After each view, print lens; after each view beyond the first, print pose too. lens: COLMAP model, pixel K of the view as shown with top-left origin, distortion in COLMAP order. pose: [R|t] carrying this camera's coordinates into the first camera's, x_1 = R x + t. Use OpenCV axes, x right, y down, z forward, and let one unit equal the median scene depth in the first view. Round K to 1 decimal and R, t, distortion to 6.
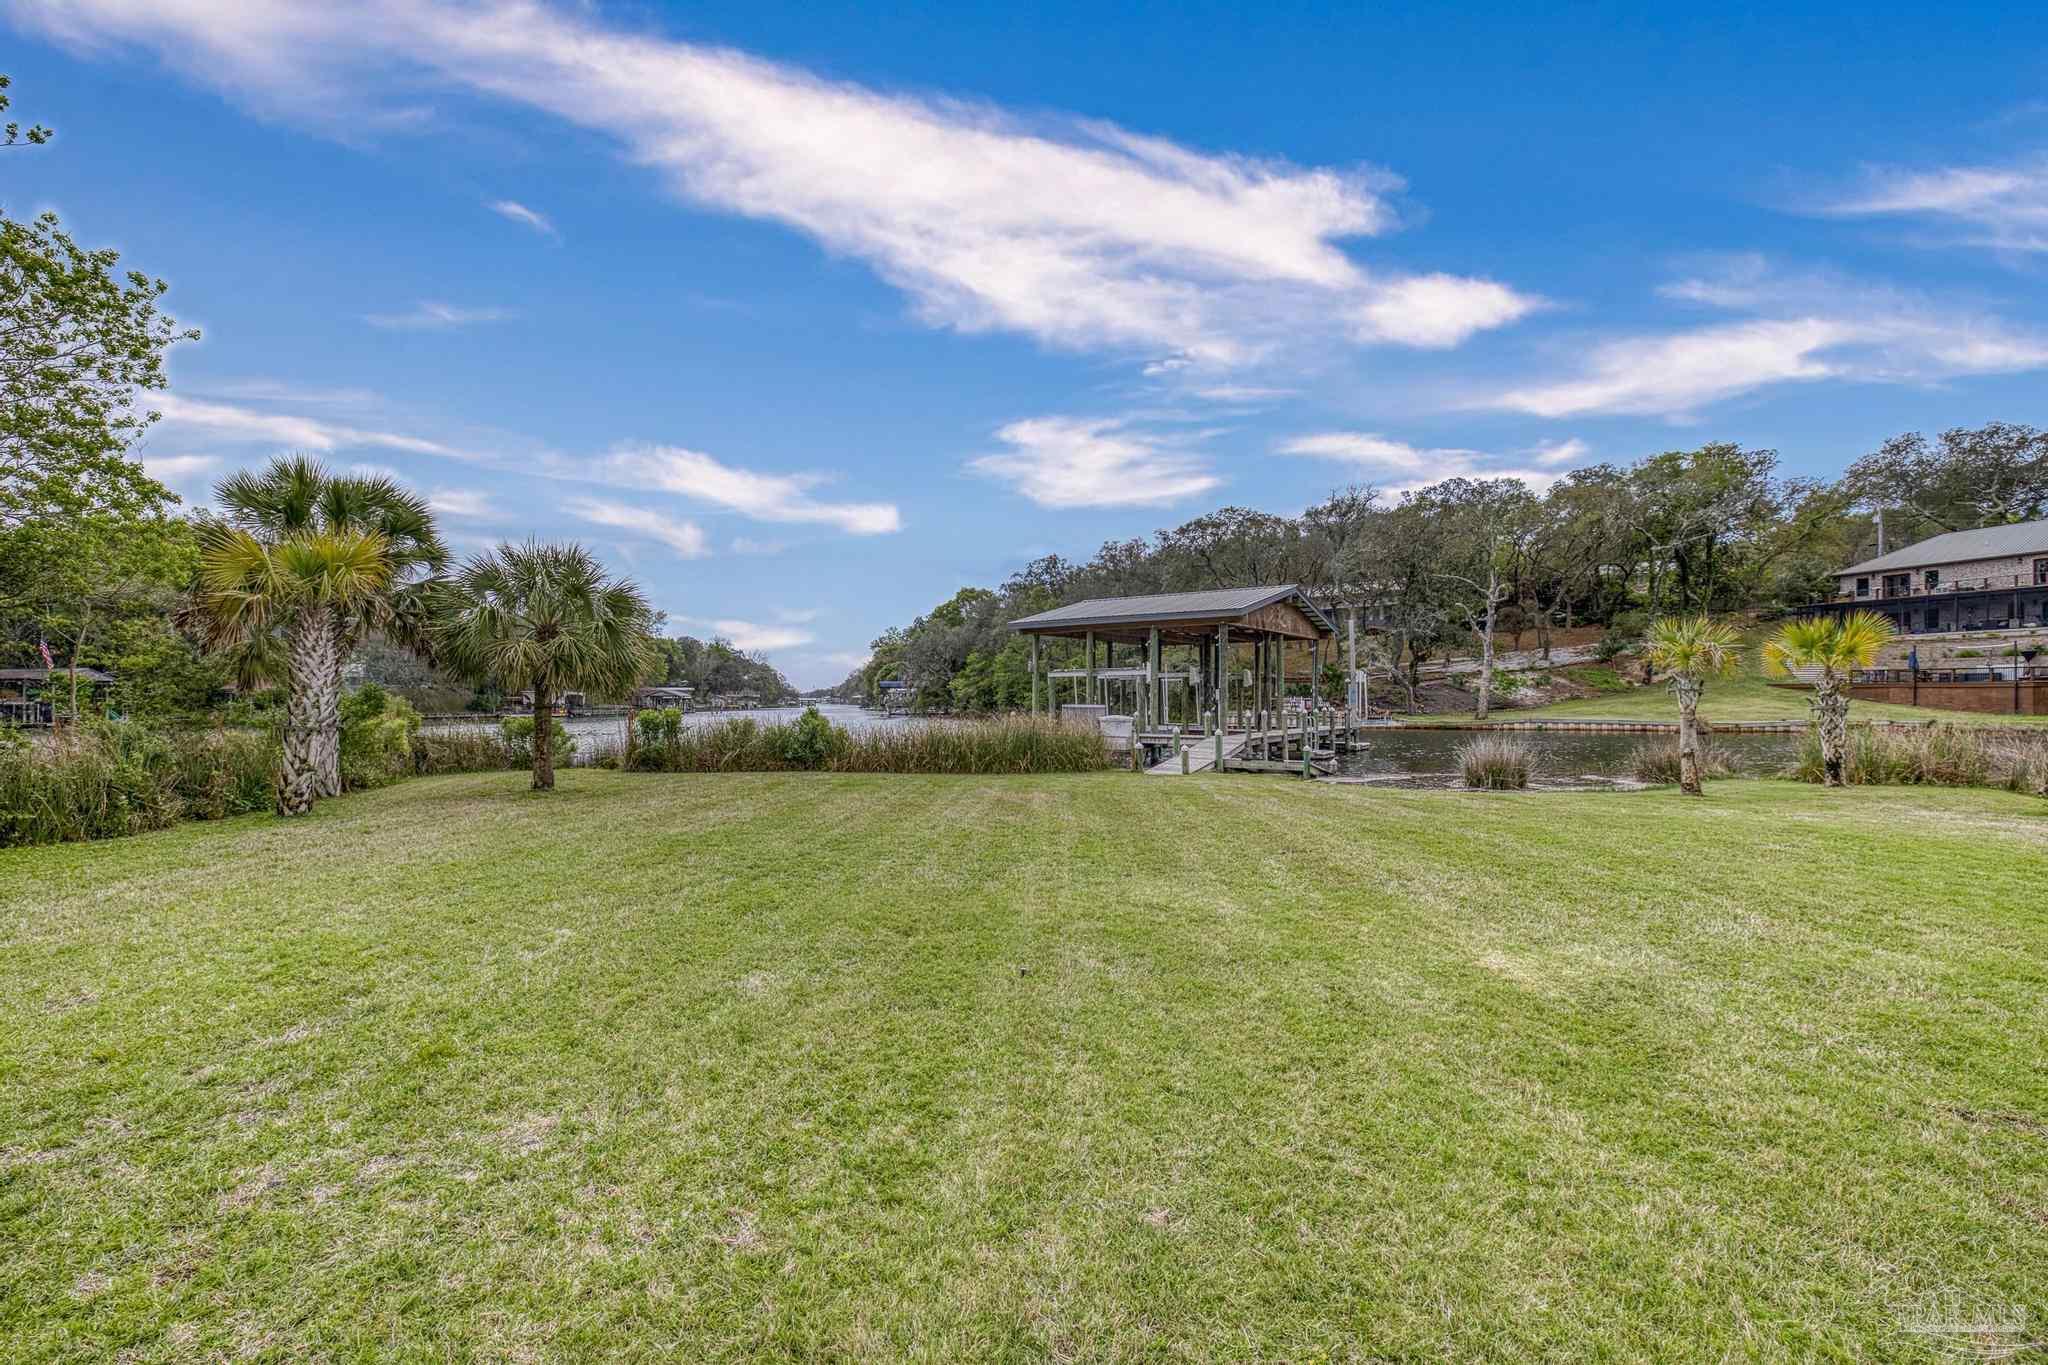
lens RADIAL K [[880.4, 0, 1016.6], [0, 880.4, 697.7], [0, 0, 1]] dist [0.001335, 0.000679]
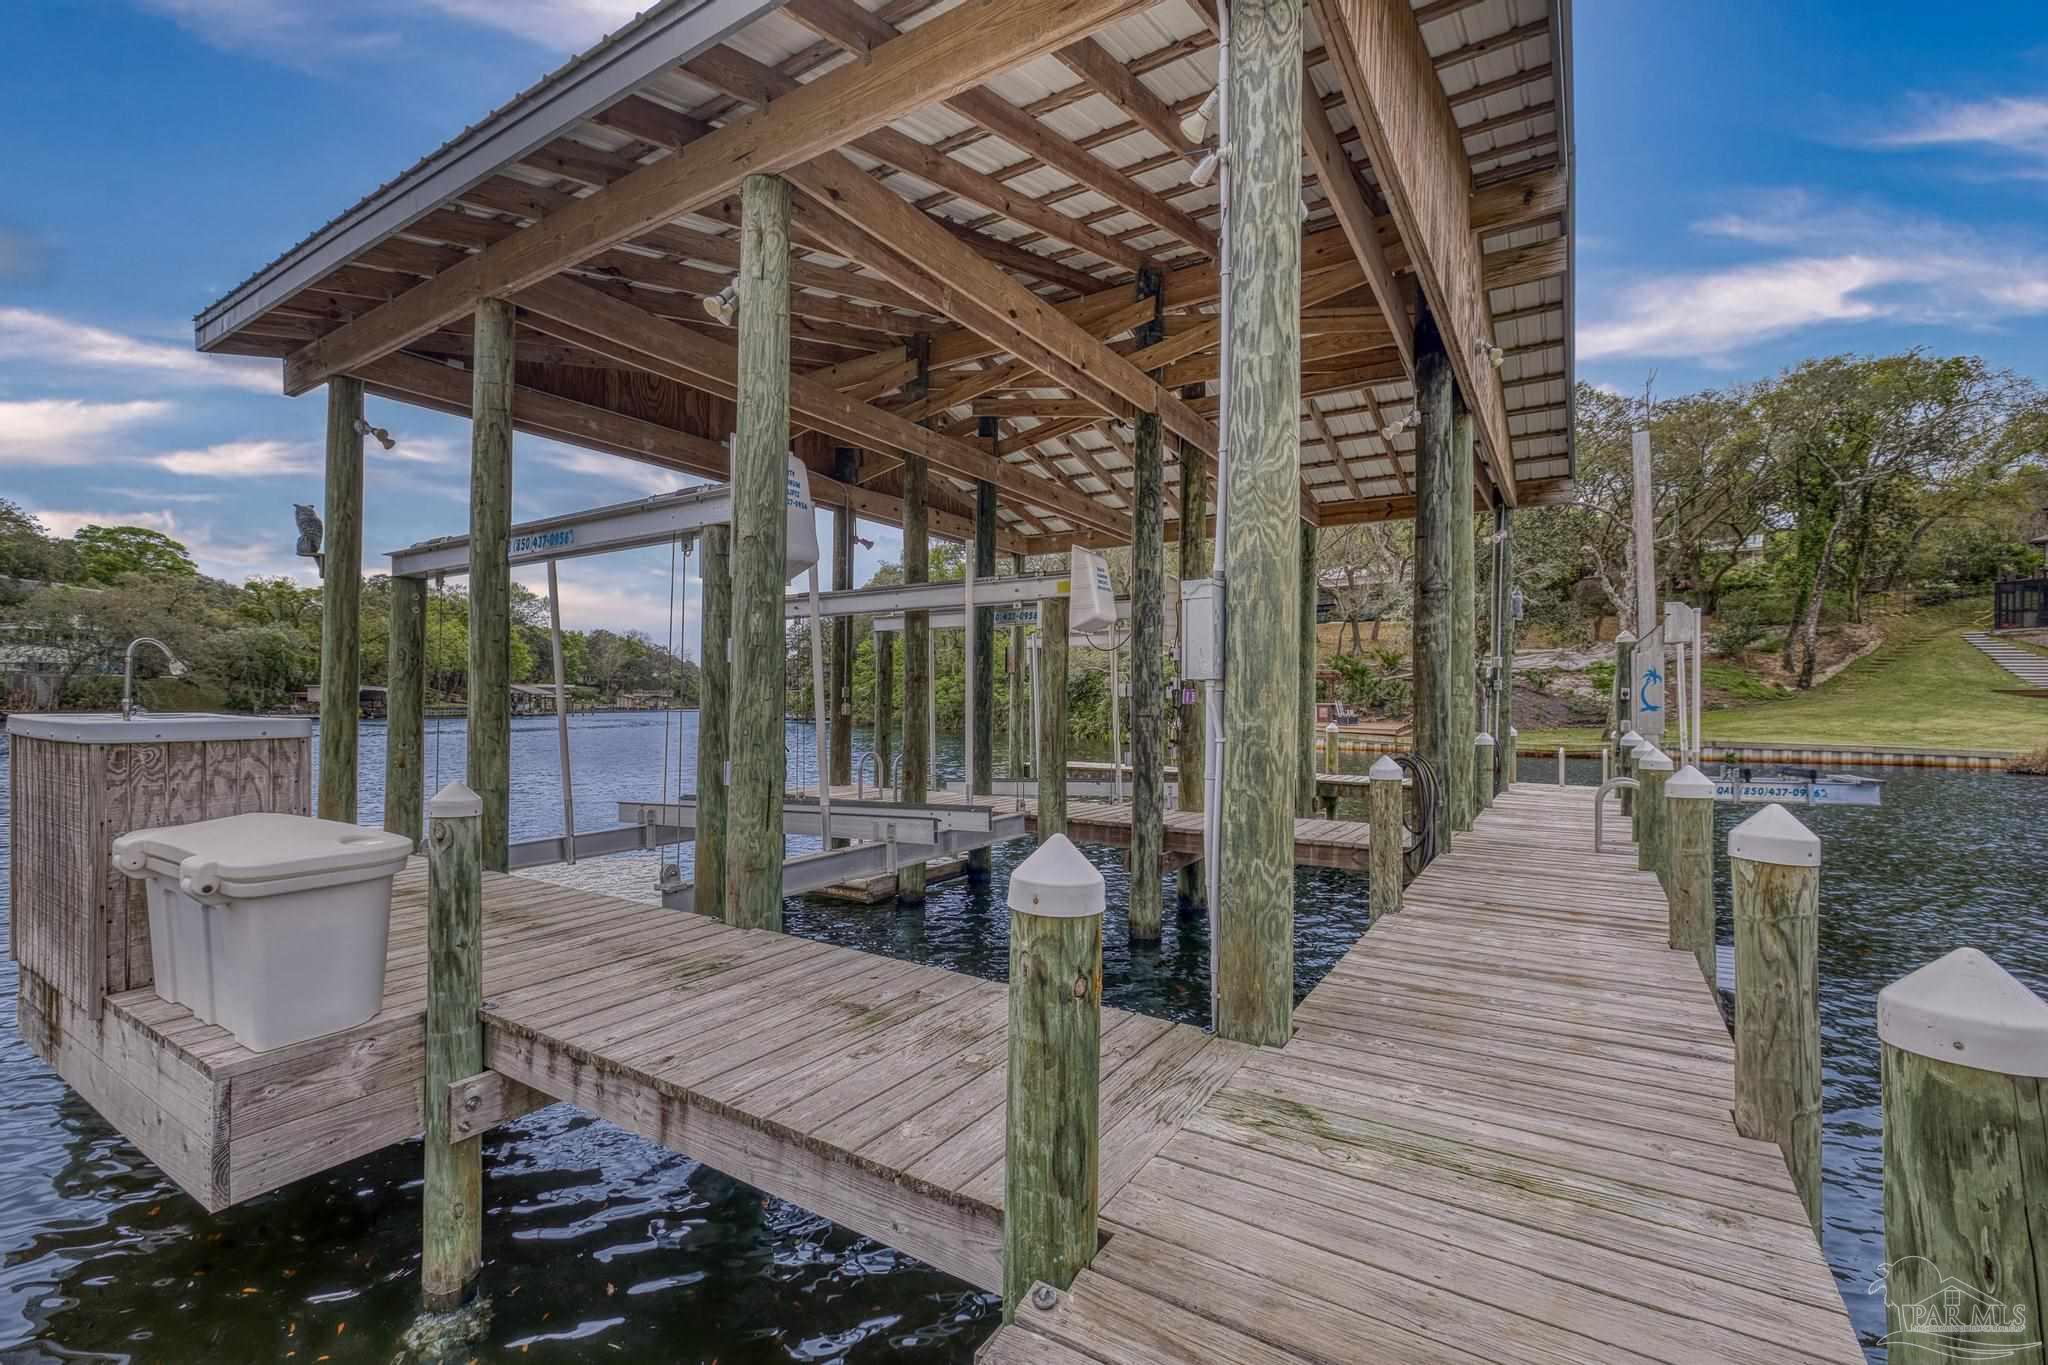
lens RADIAL K [[880.4, 0, 1016.6], [0, 880.4, 697.7], [0, 0, 1]] dist [0.001335, 0.000679]
pose [[0.999276, 0.010841, 0.036477, 0.076219], [-0.010651, 0.999929, -0.005398, 0.002113], [-0.036533, 0.005006, 0.999320, 0.334471]]
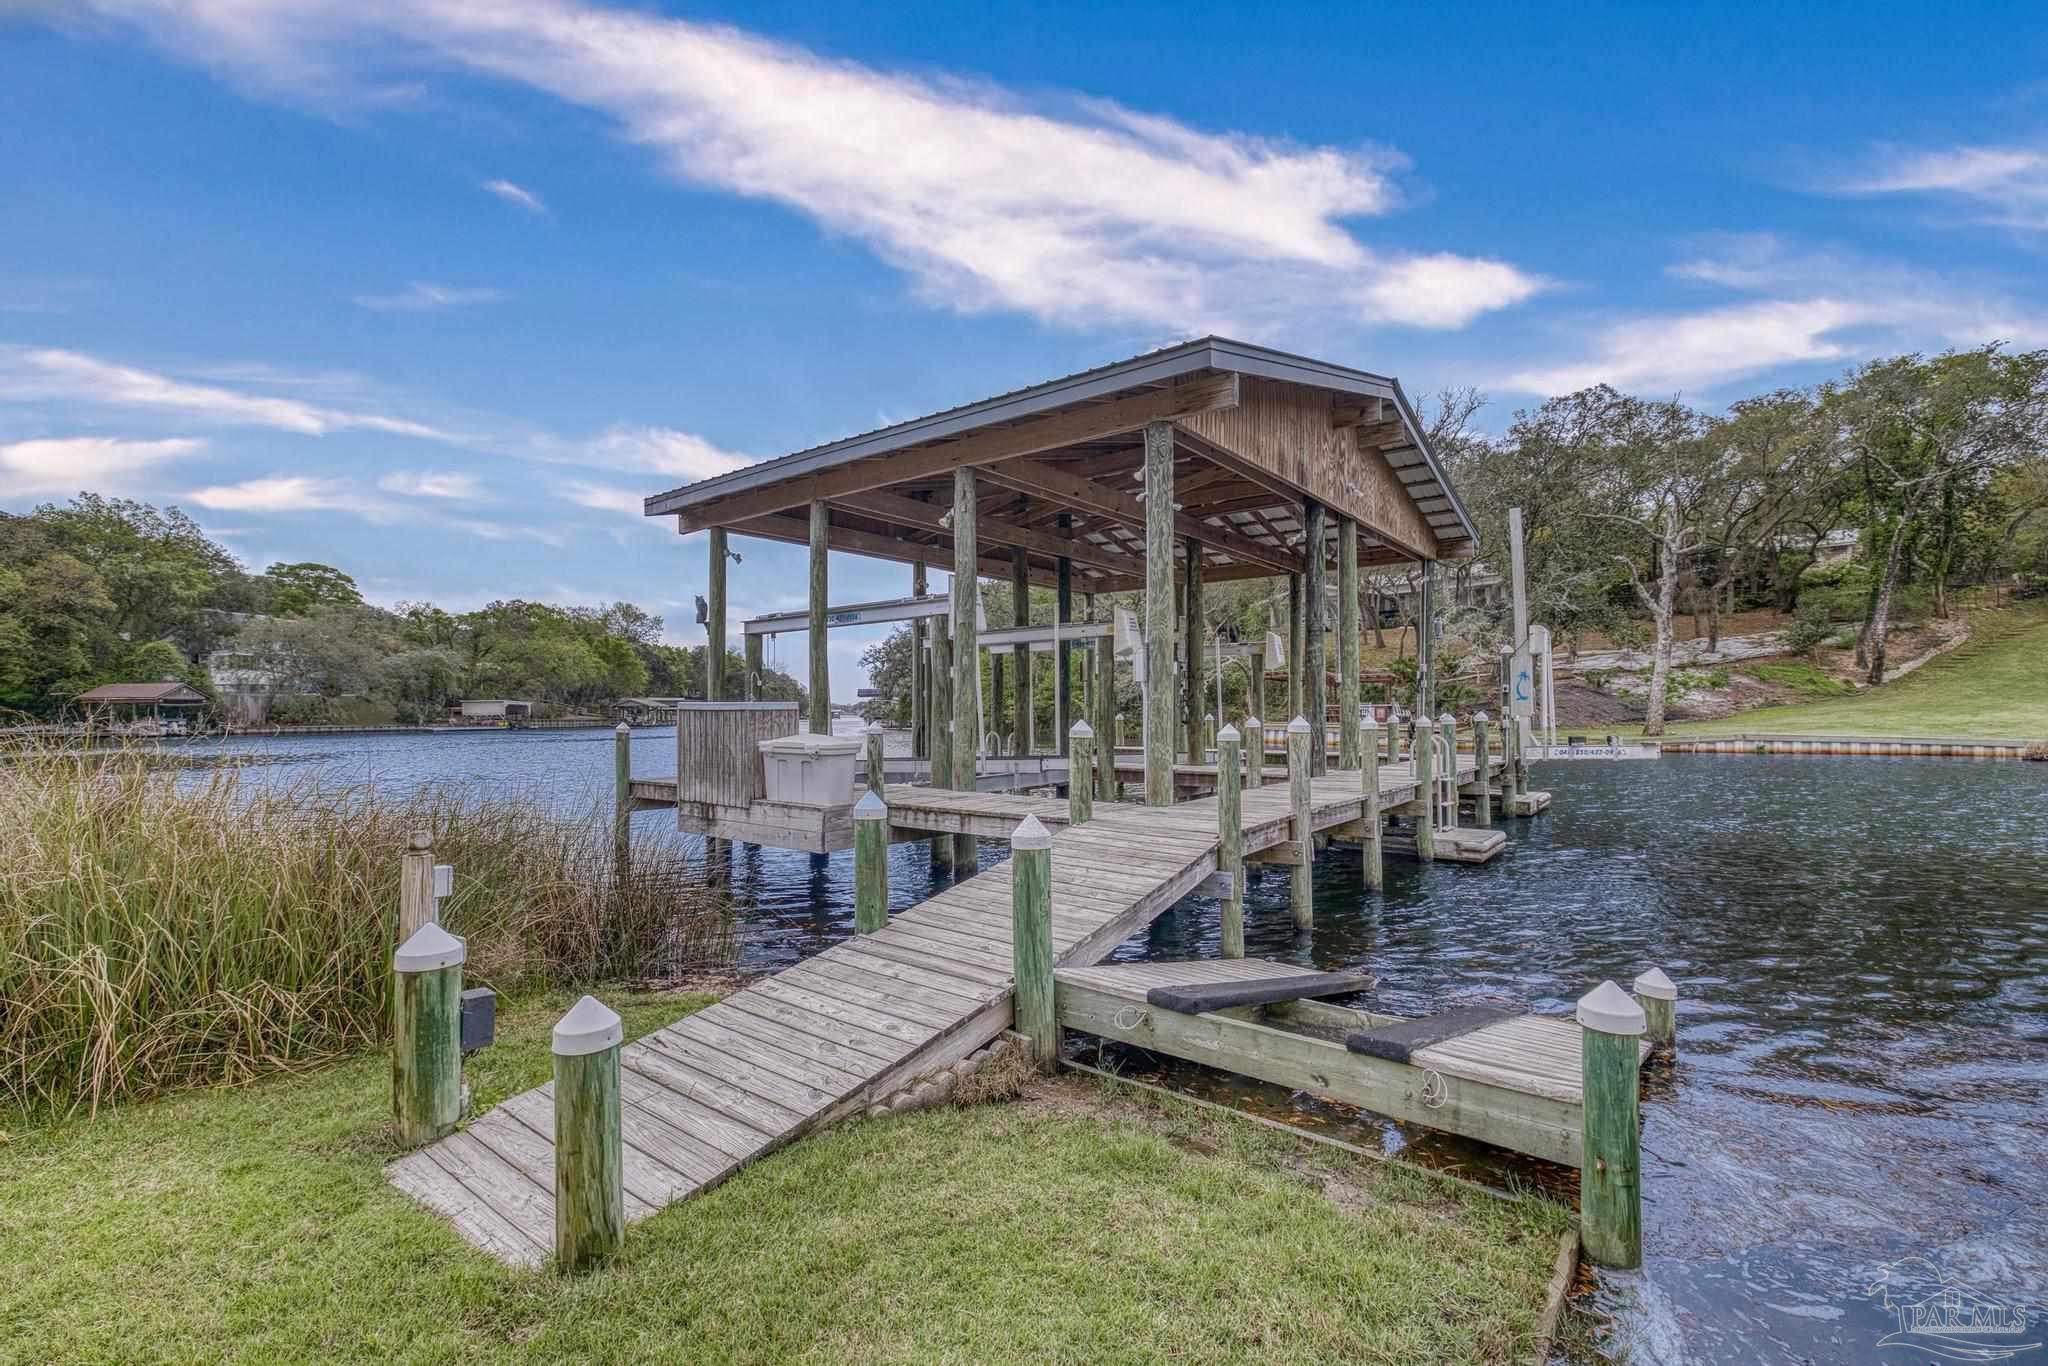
lens RADIAL K [[880.4, 0, 1016.6], [0, 880.4, 698.2], [0, 0, 1]] dist [0.001335, 0.000679]
pose [[0.998417, -0.001635, -0.056216, 0.076530], [0.000859, 0.999904, -0.013824, 0.004535], [0.056233, 0.013754, 0.998323, 0.264859]]
